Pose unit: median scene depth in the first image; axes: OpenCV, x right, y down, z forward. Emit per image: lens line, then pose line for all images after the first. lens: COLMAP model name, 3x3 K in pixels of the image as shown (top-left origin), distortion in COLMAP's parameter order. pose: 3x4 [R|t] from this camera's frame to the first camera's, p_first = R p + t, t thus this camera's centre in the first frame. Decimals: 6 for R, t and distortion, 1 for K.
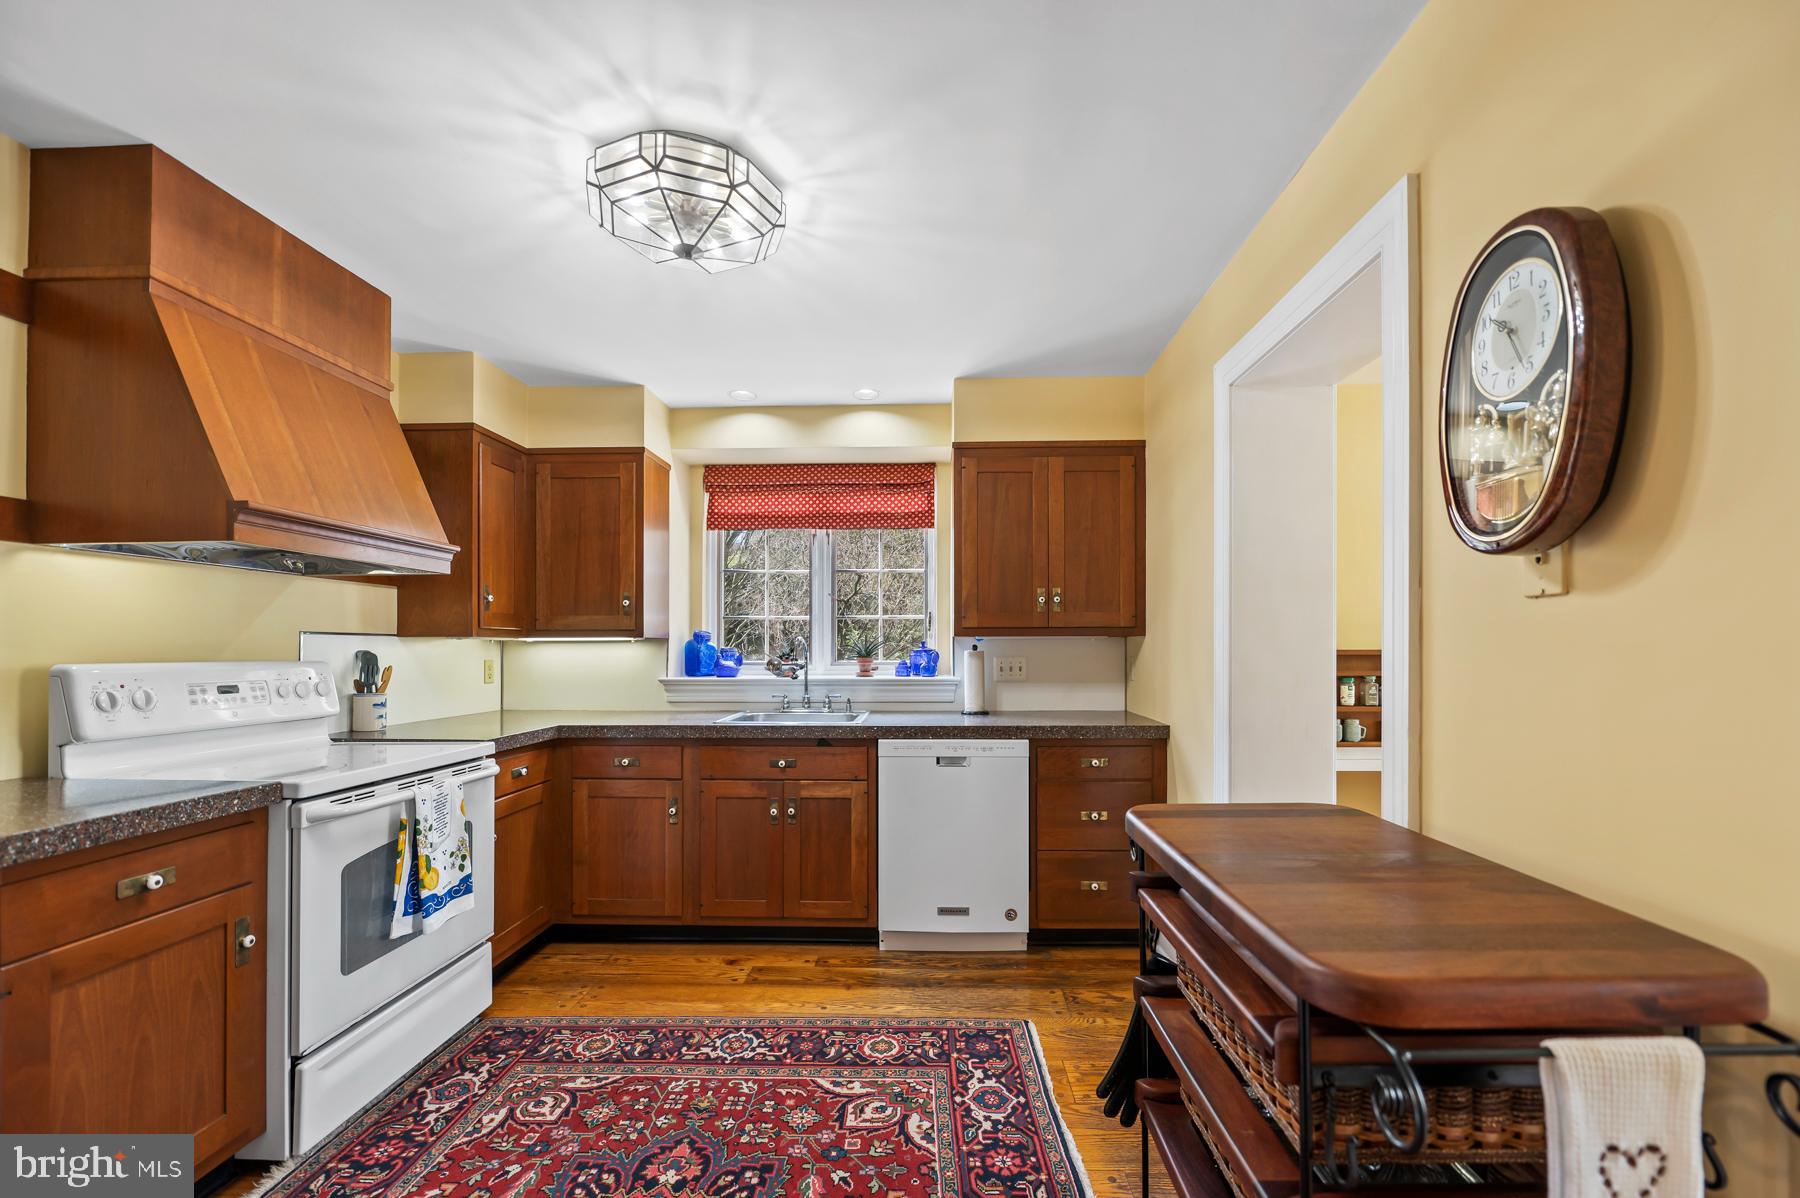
lens RADIAL K [[731.8, 0, 934.8], [0, 731.8, 633.6], [0, 0, 1]] dist [-0.009574, 0.000647]
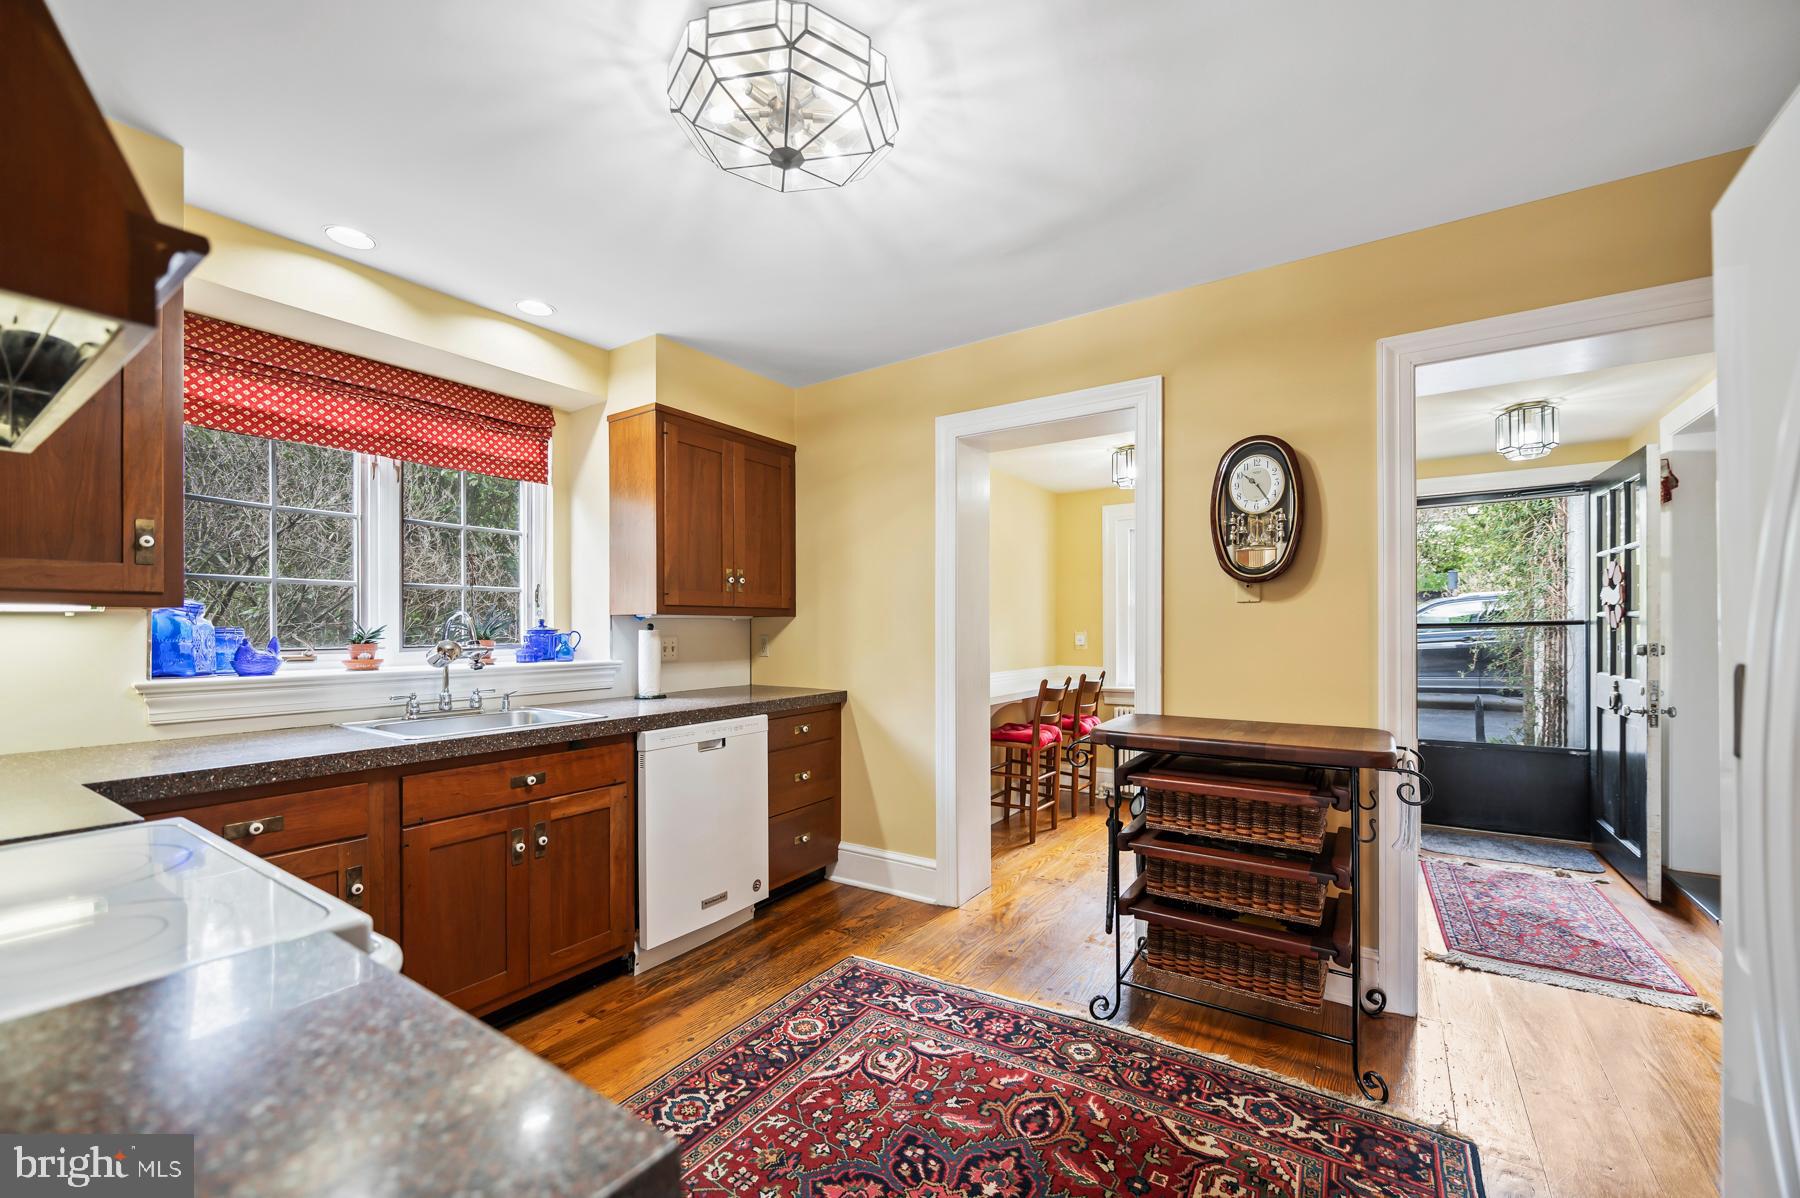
lens RADIAL K [[731.8, 0, 883.5], [0, 731.8, 618.8], [0, 0, 1]] dist [-0.009574, 0.000647]
pose [[0.525083, 0.010778, 0.850983, -0.680917], [-0.013747, 0.999897, -0.004182, 0.010429], [-0.850940, -0.009503, 0.525177, 0.309520]]
